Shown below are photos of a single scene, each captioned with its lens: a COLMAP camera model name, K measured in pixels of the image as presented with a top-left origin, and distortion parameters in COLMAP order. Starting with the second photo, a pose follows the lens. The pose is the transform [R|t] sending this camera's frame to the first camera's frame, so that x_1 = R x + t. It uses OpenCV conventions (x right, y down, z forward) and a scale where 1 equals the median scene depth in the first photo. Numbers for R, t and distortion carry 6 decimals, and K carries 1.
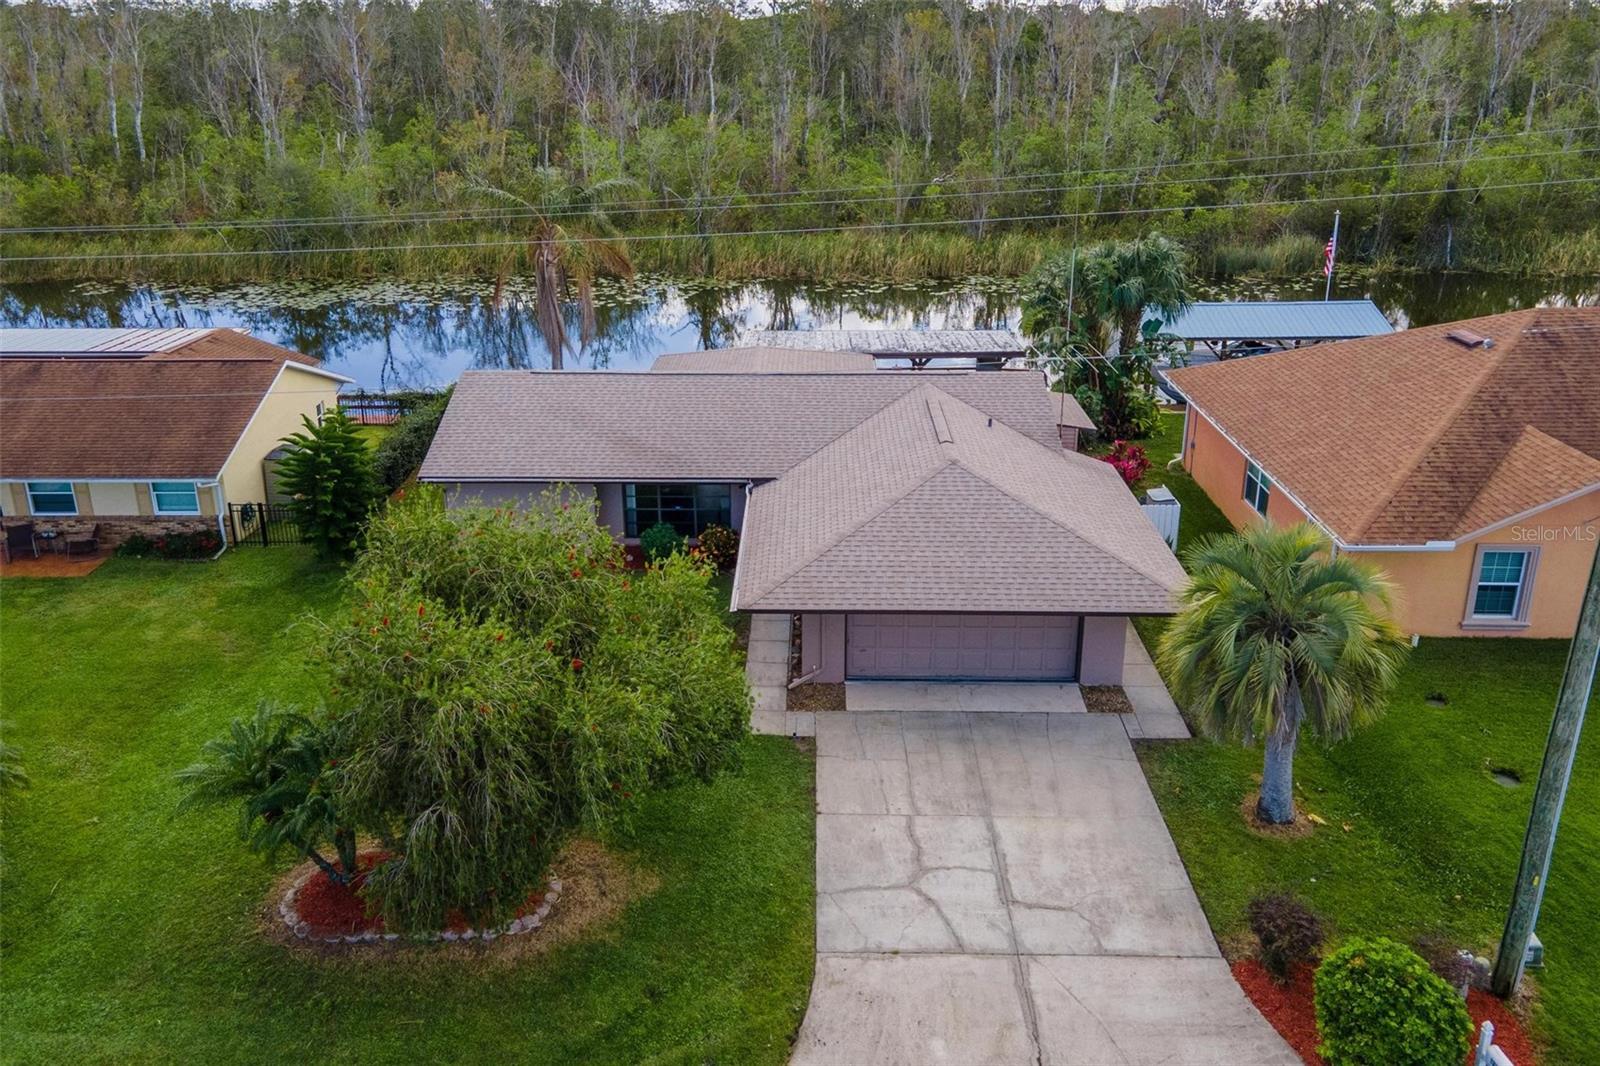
lens RADIAL K [[1217.9, 0, 778.5], [0, 1217.9, 448.8], [0, 0, 1]] dist [0.012622, 0.013651]
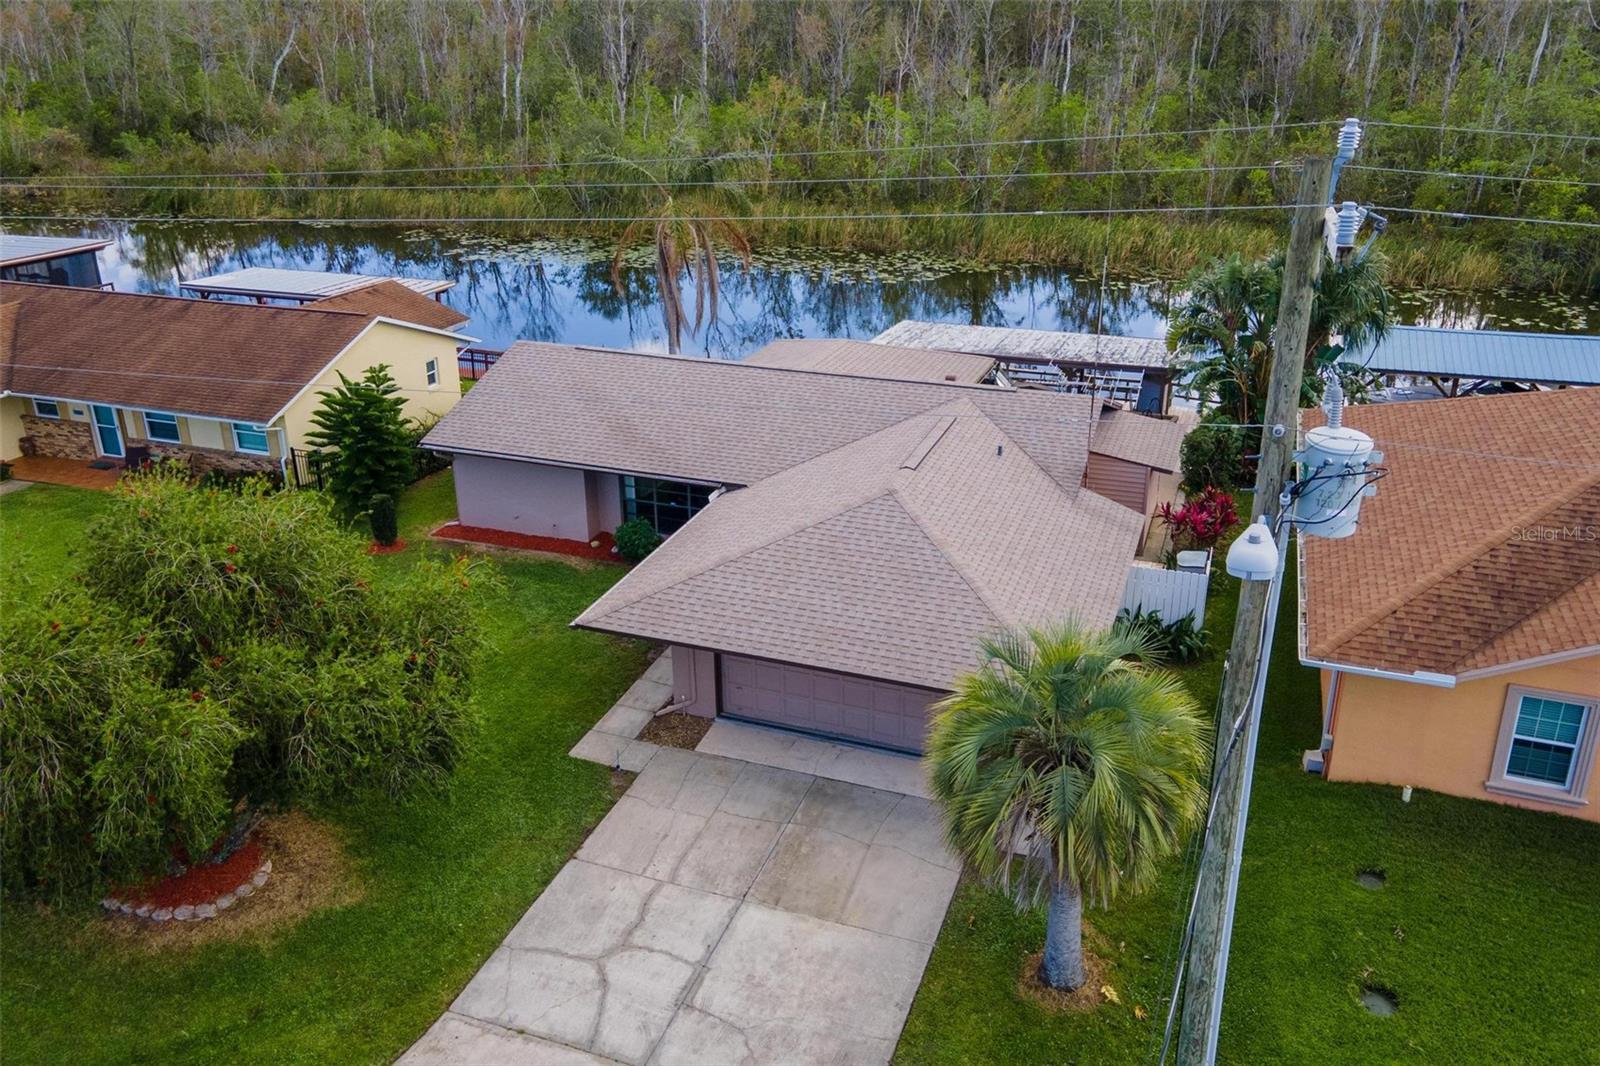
lens RADIAL K [[1231.0, 0, 807.5], [0, 1231.0, 483.4], [0, 0, 1]] dist [0.006932, 0.045426]
pose [[0.948284, 0.116457, -0.295288, 0.362451], [-0.102170, 0.992744, 0.063414, -0.047368], [0.300530, -0.029964, 0.953302, 0.145454]]
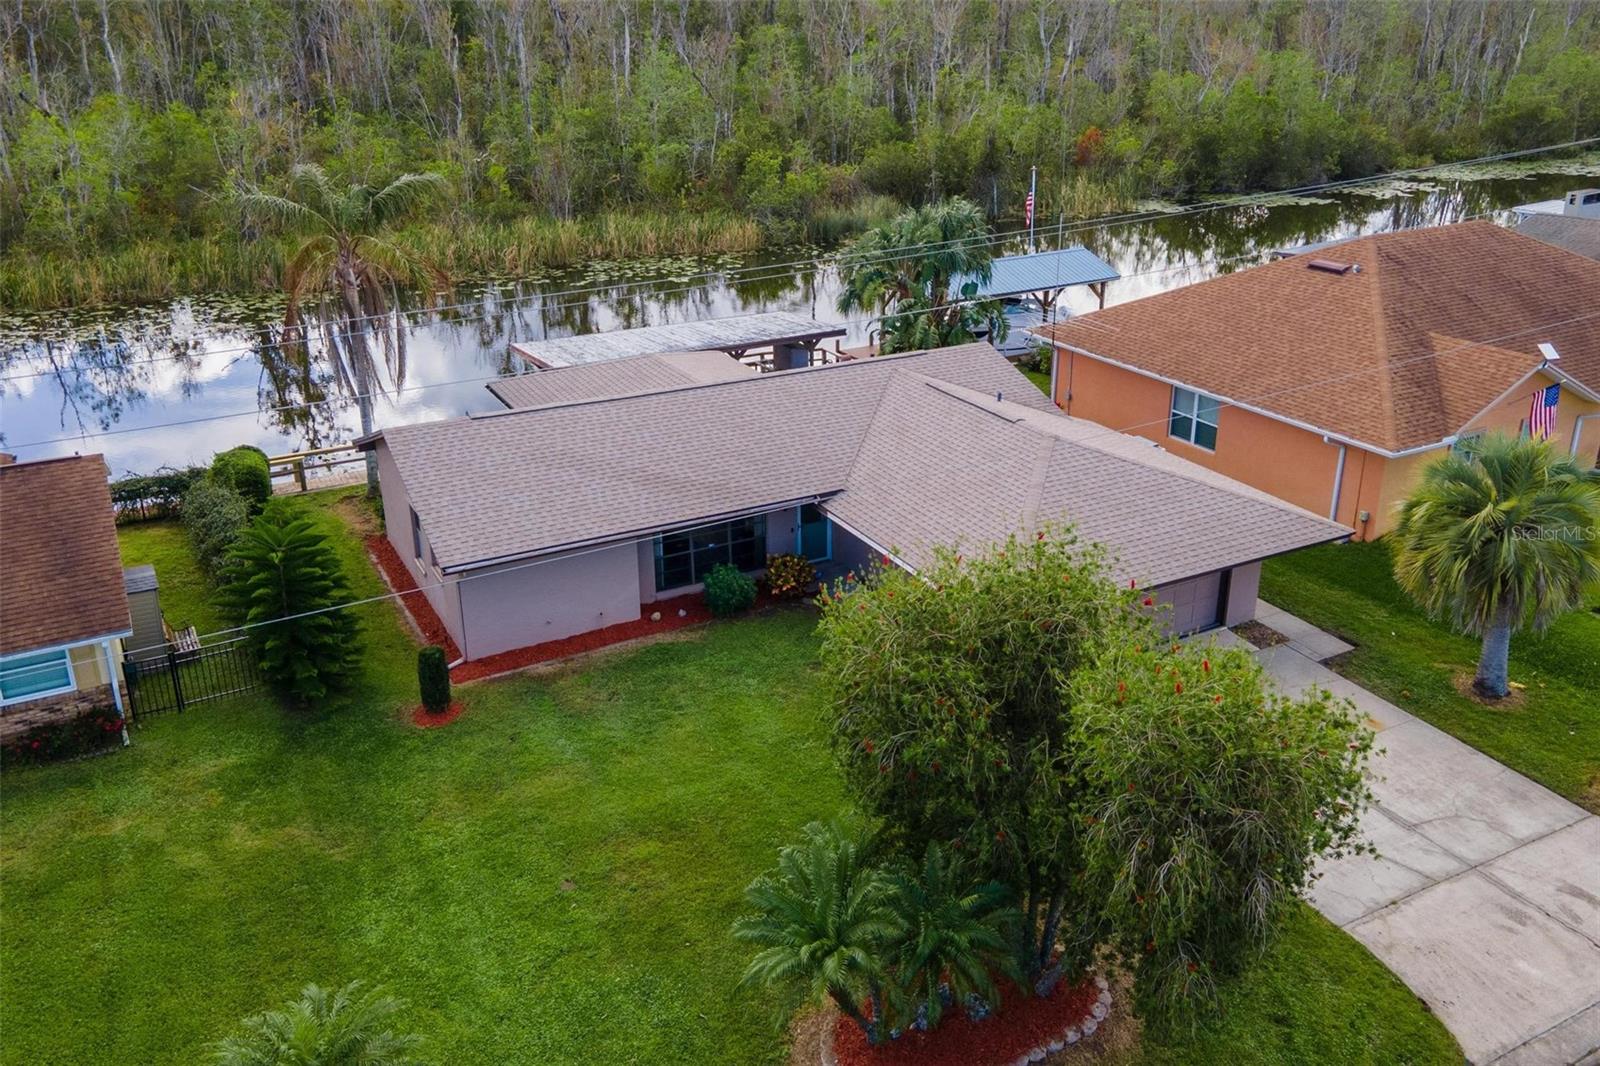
lens RADIAL K [[1301.2, 0, 795.0], [0, 1301.2, 454.6], [0, 0, 1]] dist [0.040241, -0.001612]
pose [[0.870583, -0.161592, 0.464729, -0.554970], [0.157559, 0.986352, 0.047809, -0.062299], [-0.466111, 0.031601, 0.884162, 0.173149]]
